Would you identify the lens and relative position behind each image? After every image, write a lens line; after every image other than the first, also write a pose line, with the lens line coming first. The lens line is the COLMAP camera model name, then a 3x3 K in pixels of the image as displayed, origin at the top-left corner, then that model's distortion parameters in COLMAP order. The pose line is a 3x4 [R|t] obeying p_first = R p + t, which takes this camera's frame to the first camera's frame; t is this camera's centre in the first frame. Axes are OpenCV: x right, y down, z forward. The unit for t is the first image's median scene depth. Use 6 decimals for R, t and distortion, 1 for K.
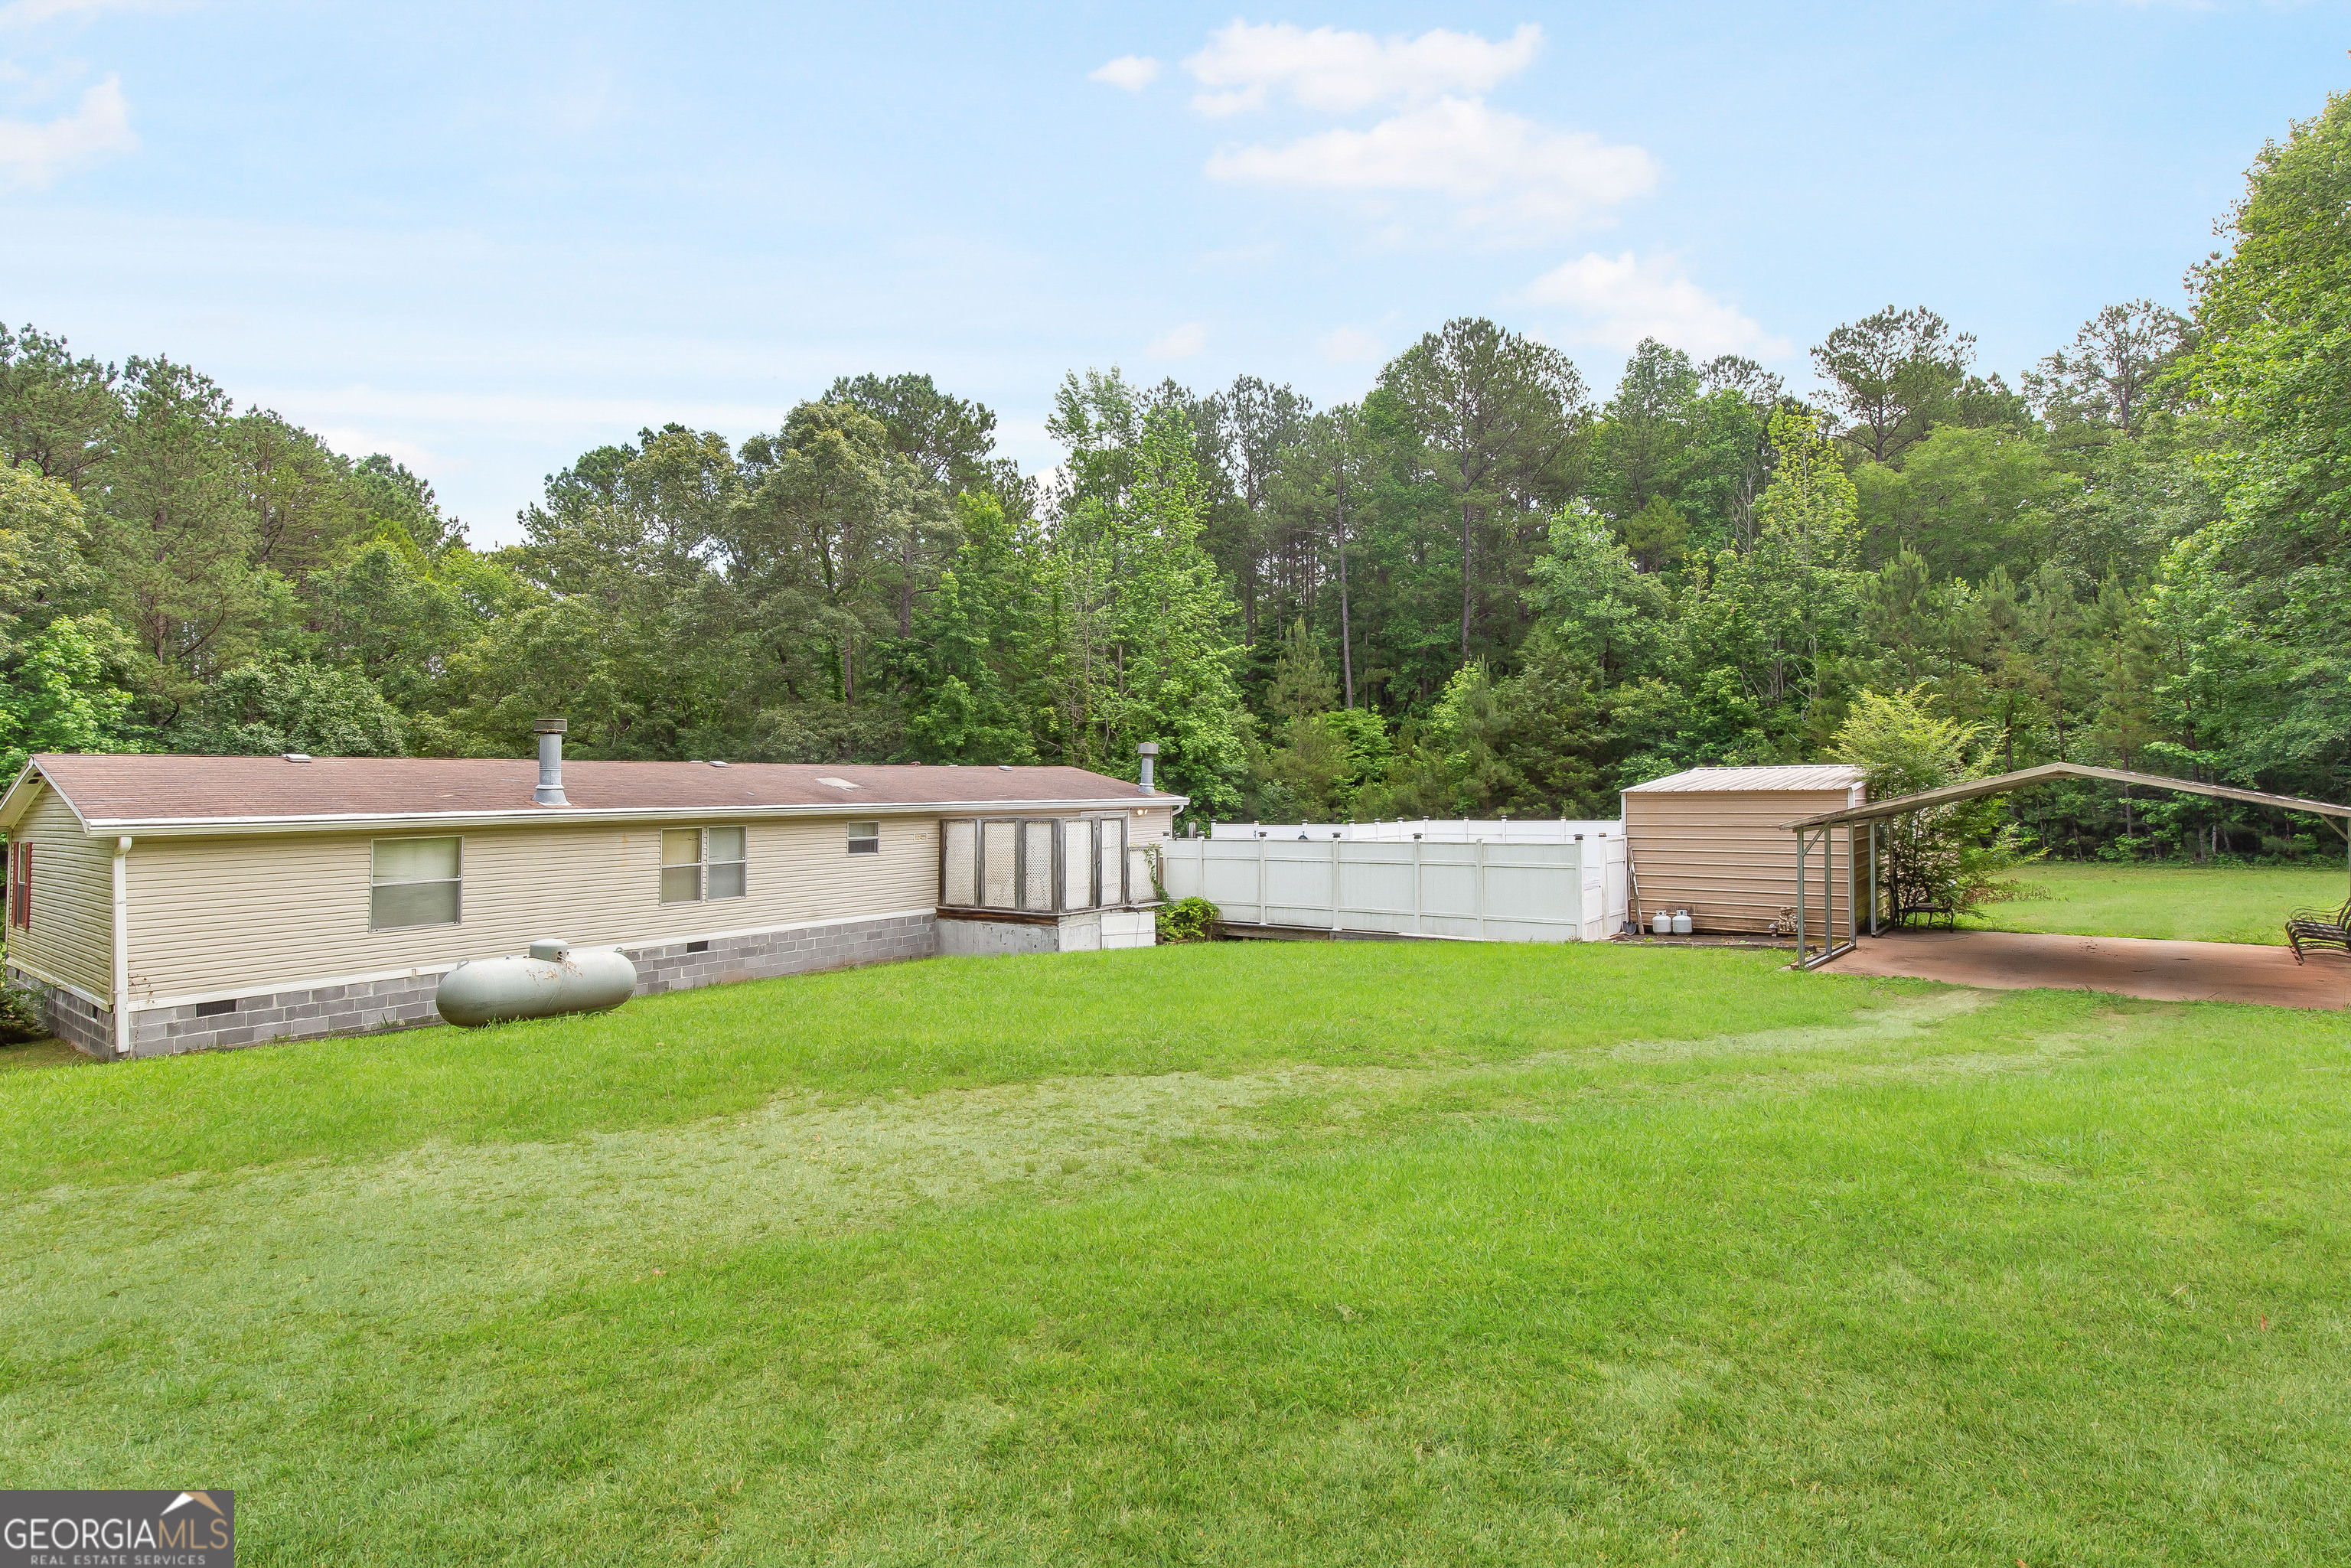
lens RADIAL K [[1126.8, 0, 1235.8], [0, 1126.8, 783.0], [0, 0, 1]] dist [0.002785, -0.000174]
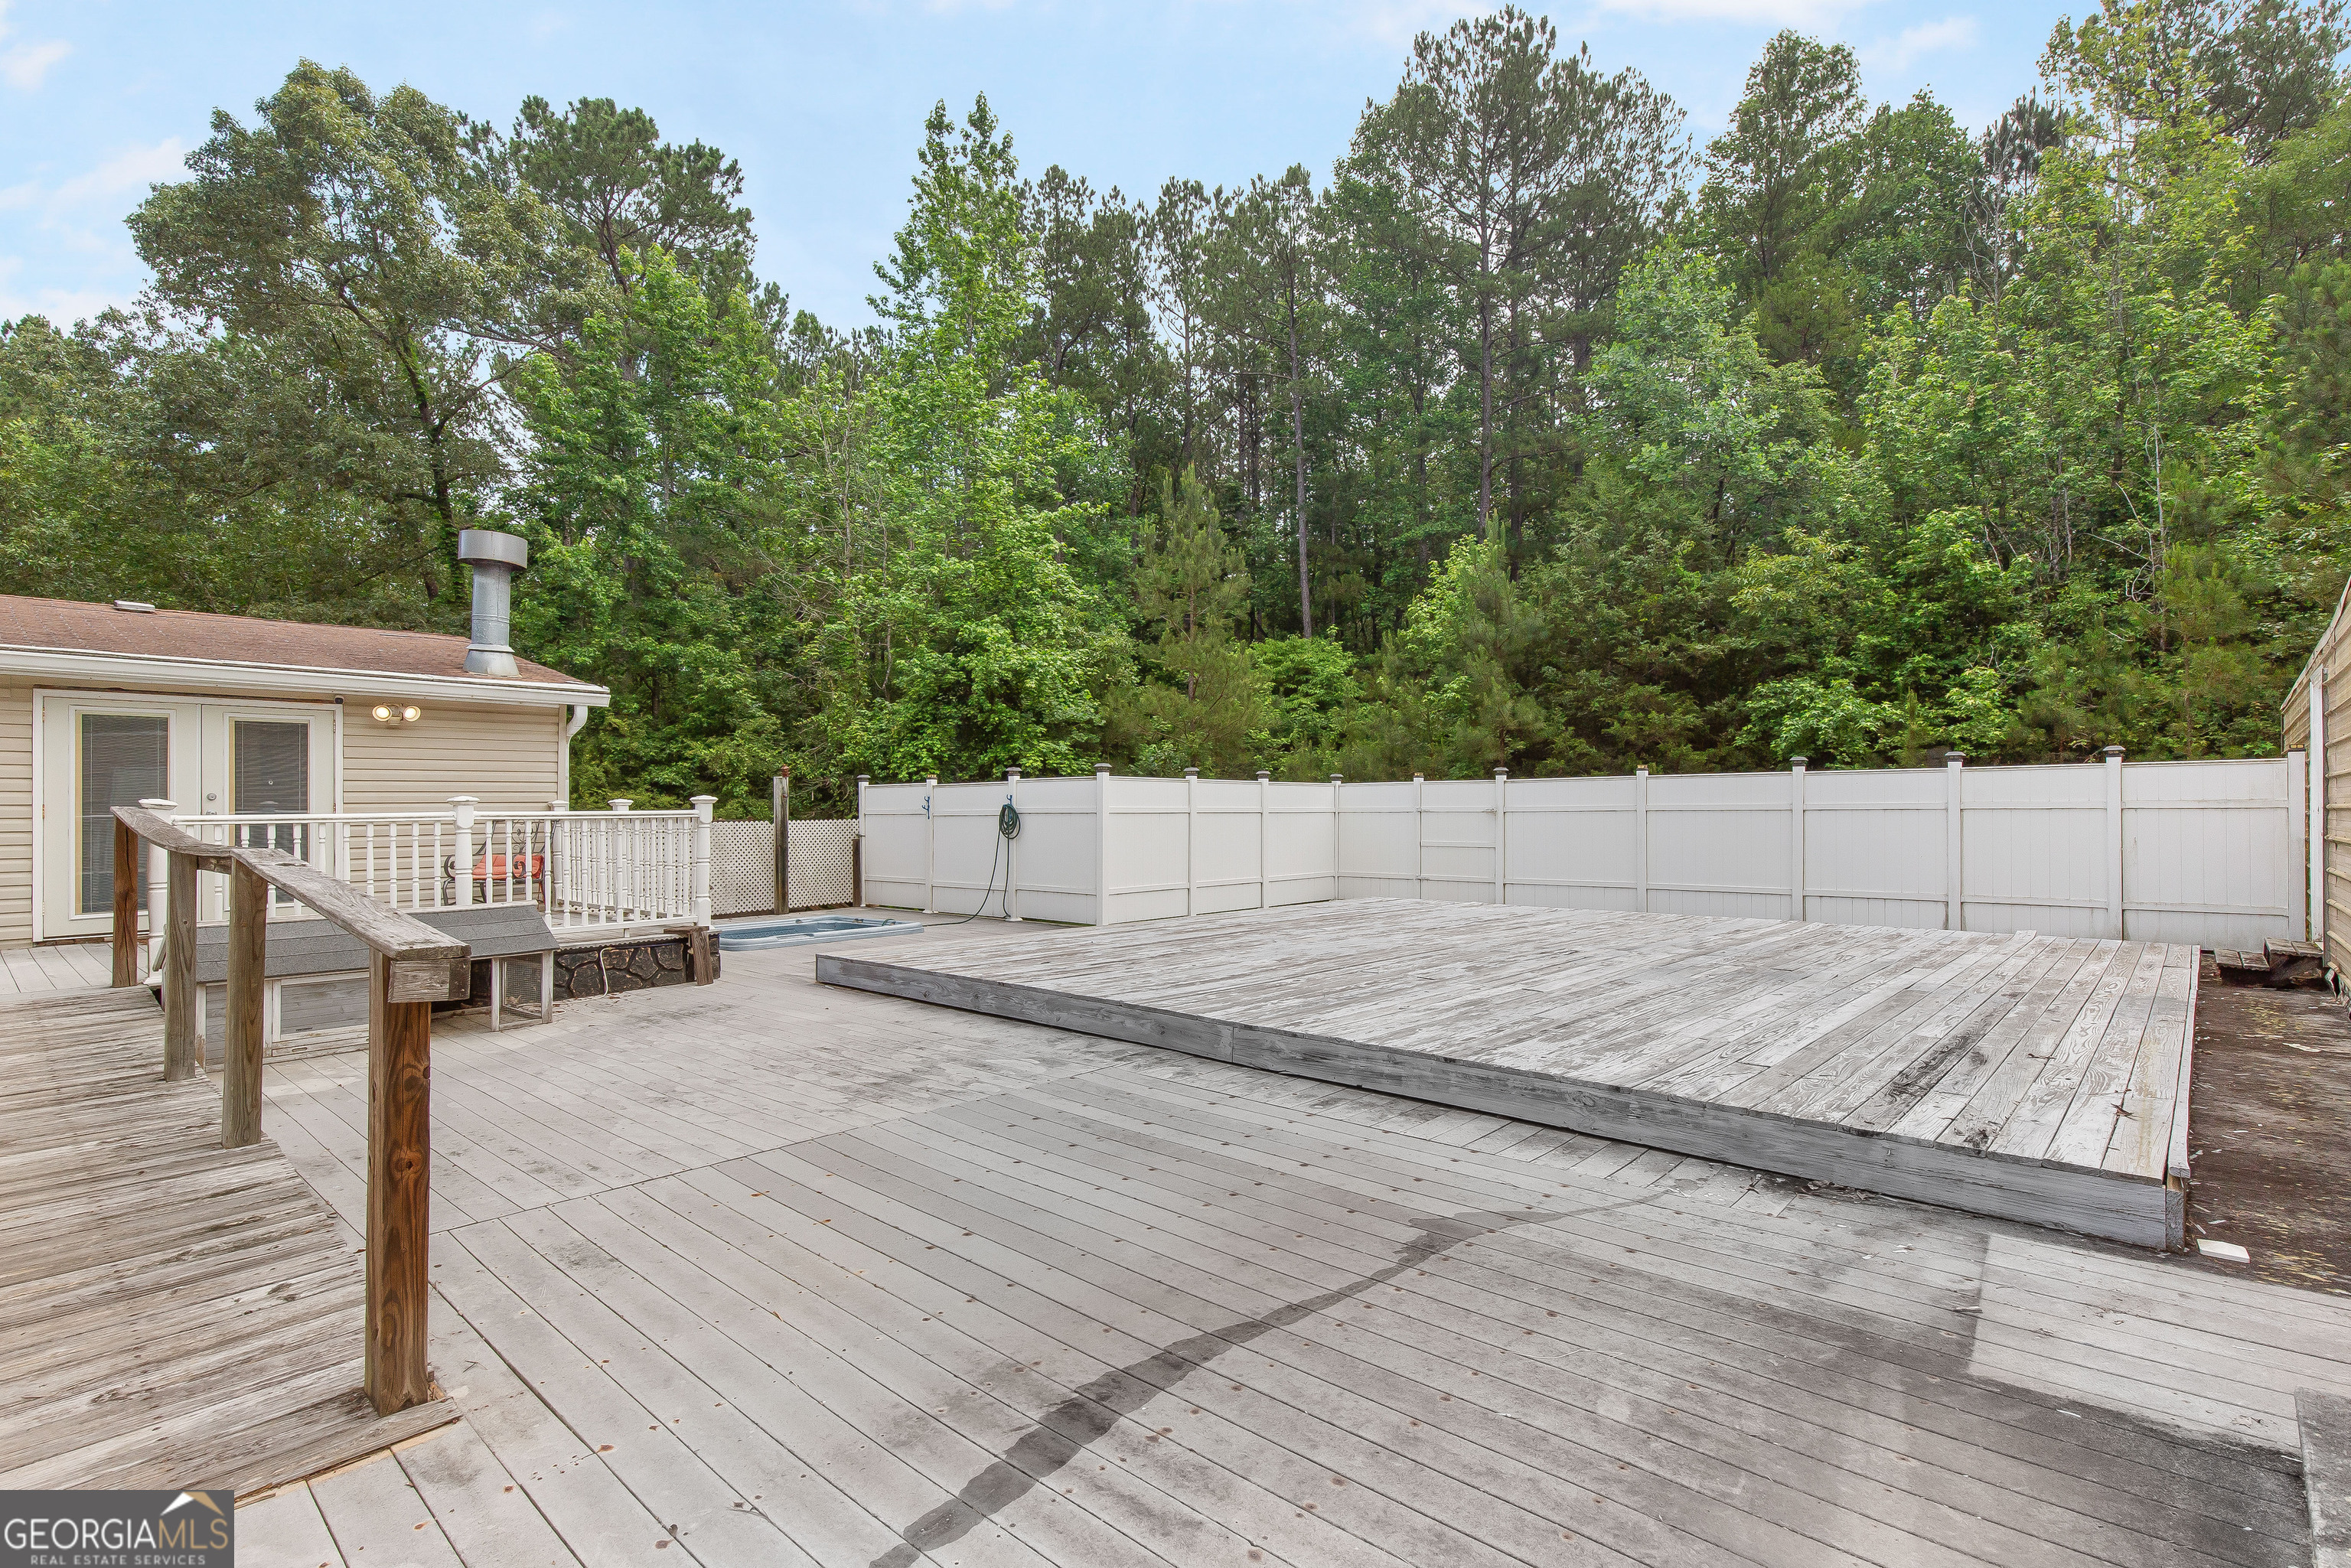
lens RADIAL K [[1092.9, 0, 1252.8], [0, 1092.9, 810.0], [0, 0, 1]] dist [-0.001010, -0.000198]
pose [[0.998785, 0.009933, -0.048274, 0.226335], [-0.009458, 0.999905, 0.010060, 0.057813], [0.048370, -0.009591, 0.998783, 0.802874]]
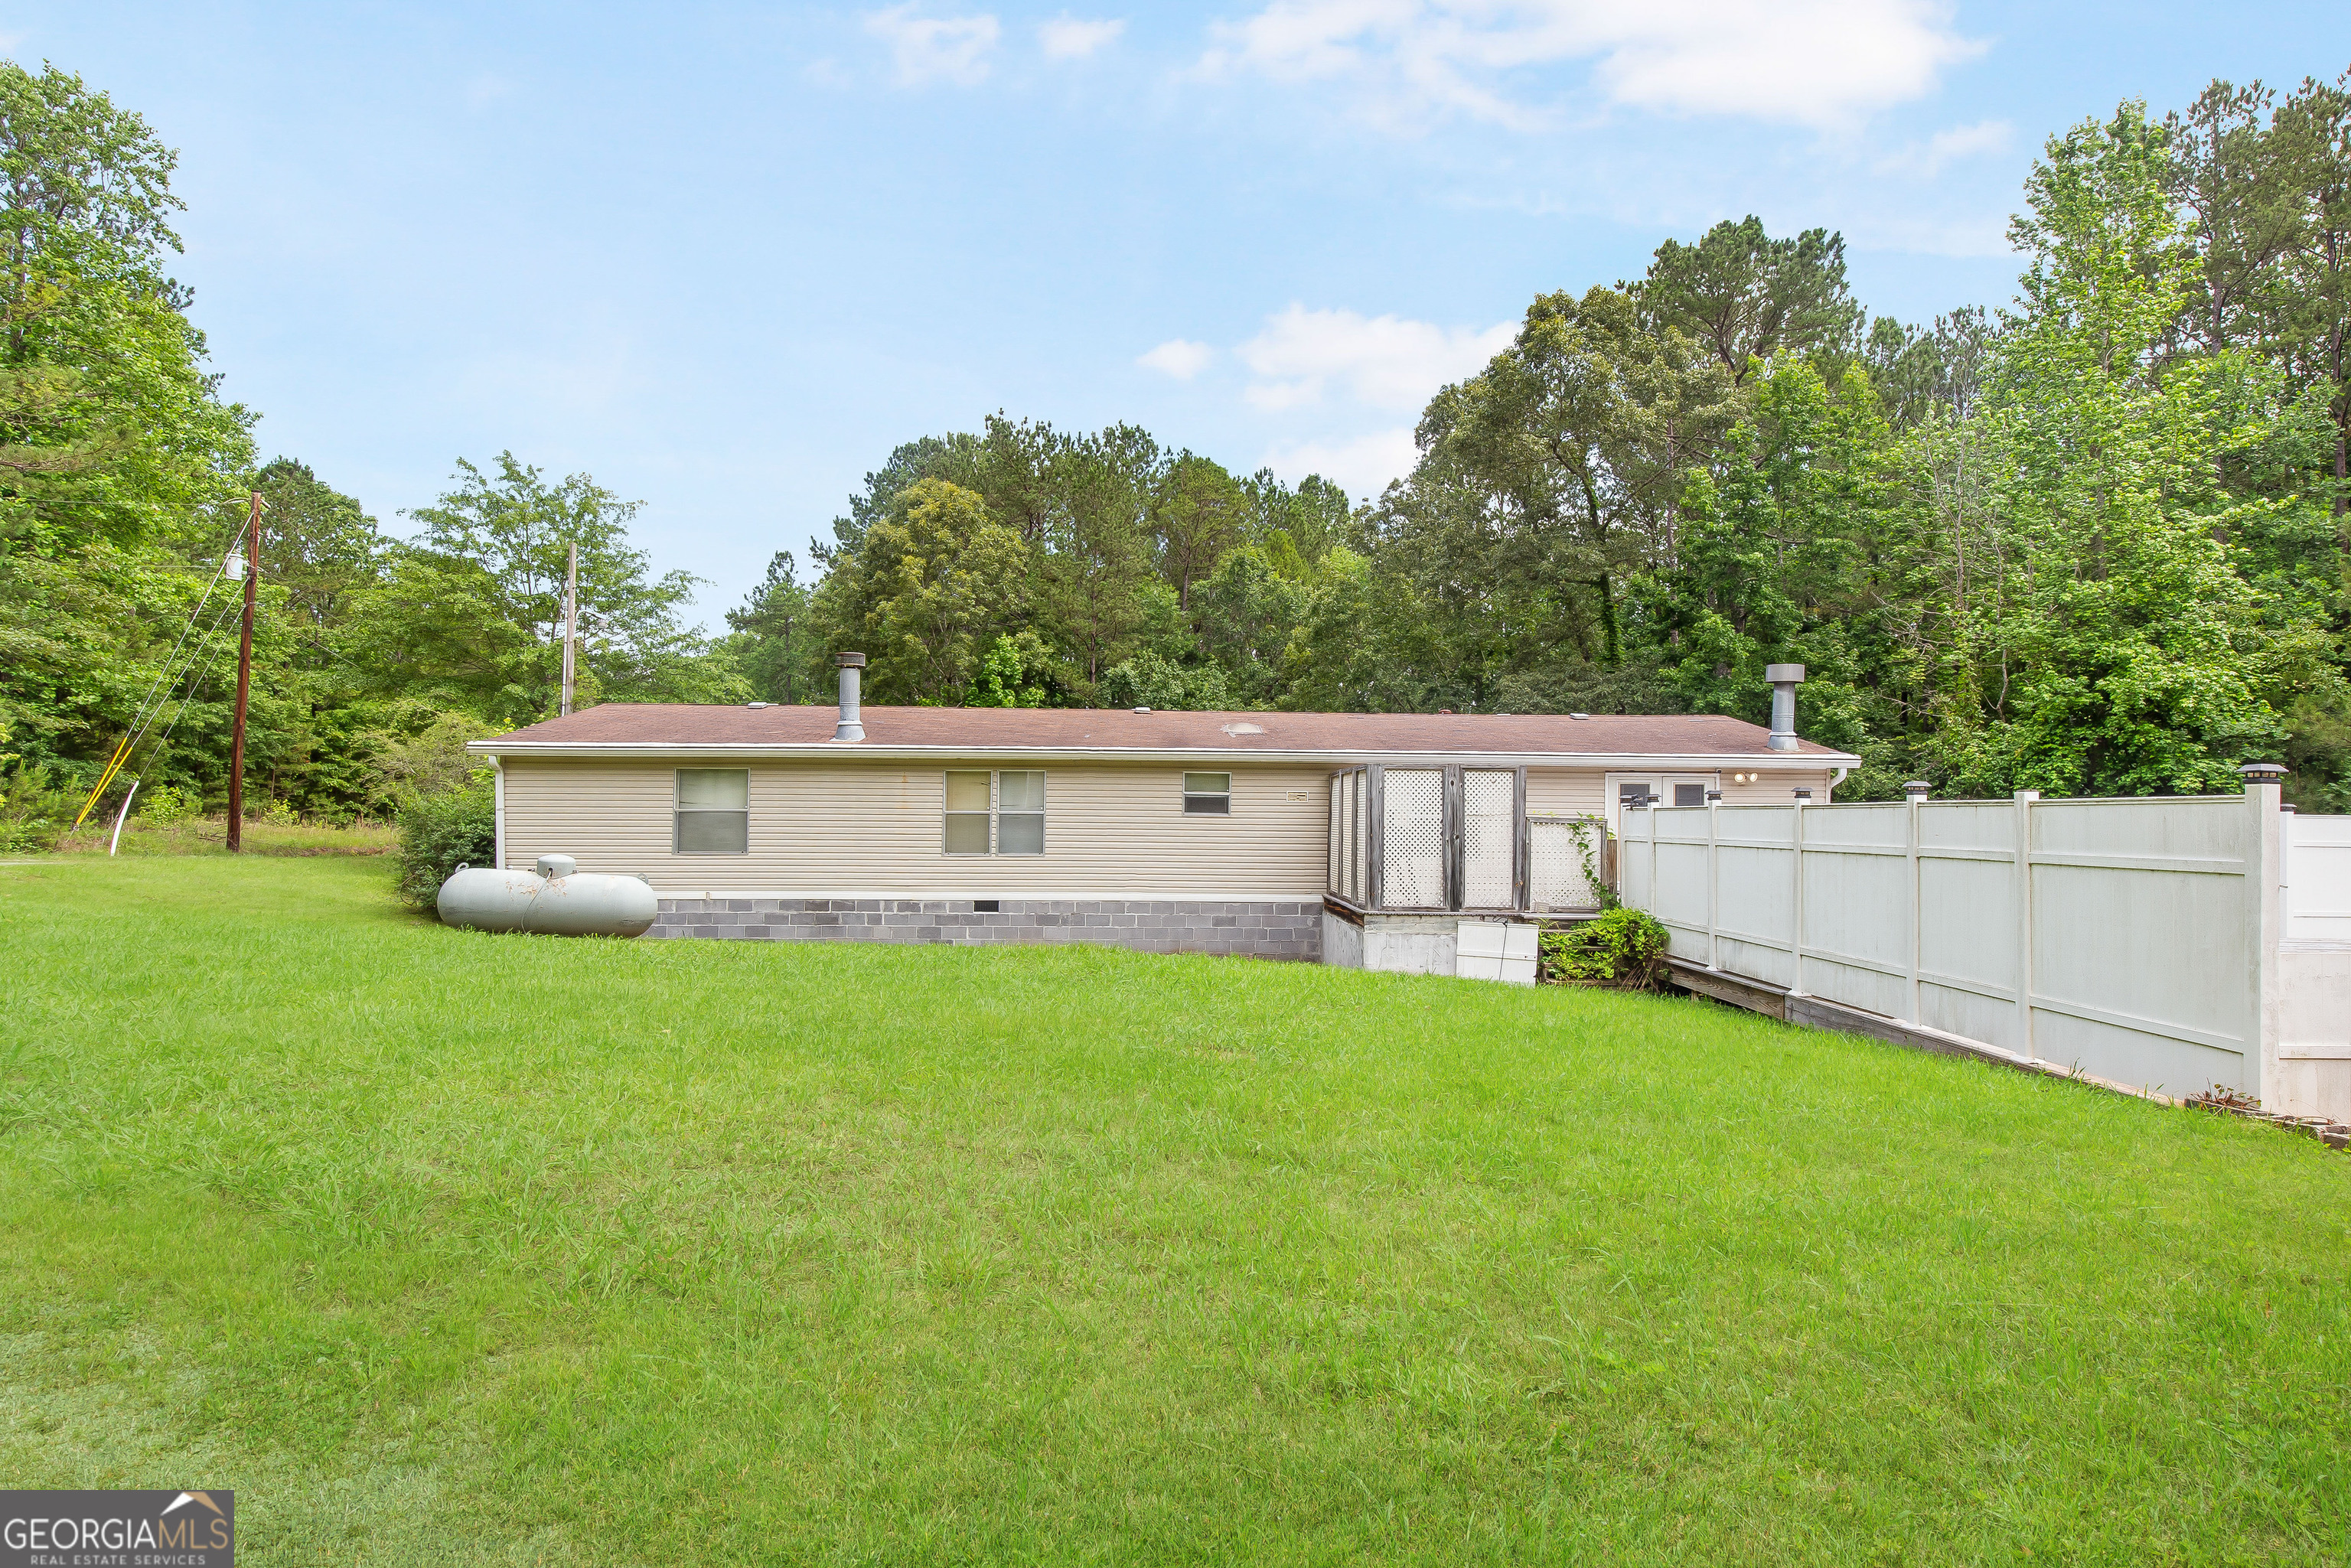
lens RADIAL K [[1236.8, 0, 1172.3], [0, 1236.8, 783.5], [0, 0, 1]] dist [0.006289, -0.000063]
pose [[0.607009, 0.002953, -0.794689, 0.301076], [-0.011647, 0.999919, -0.005180, 0.042114], [0.794609, 0.012400, 0.606994, 0.420800]]
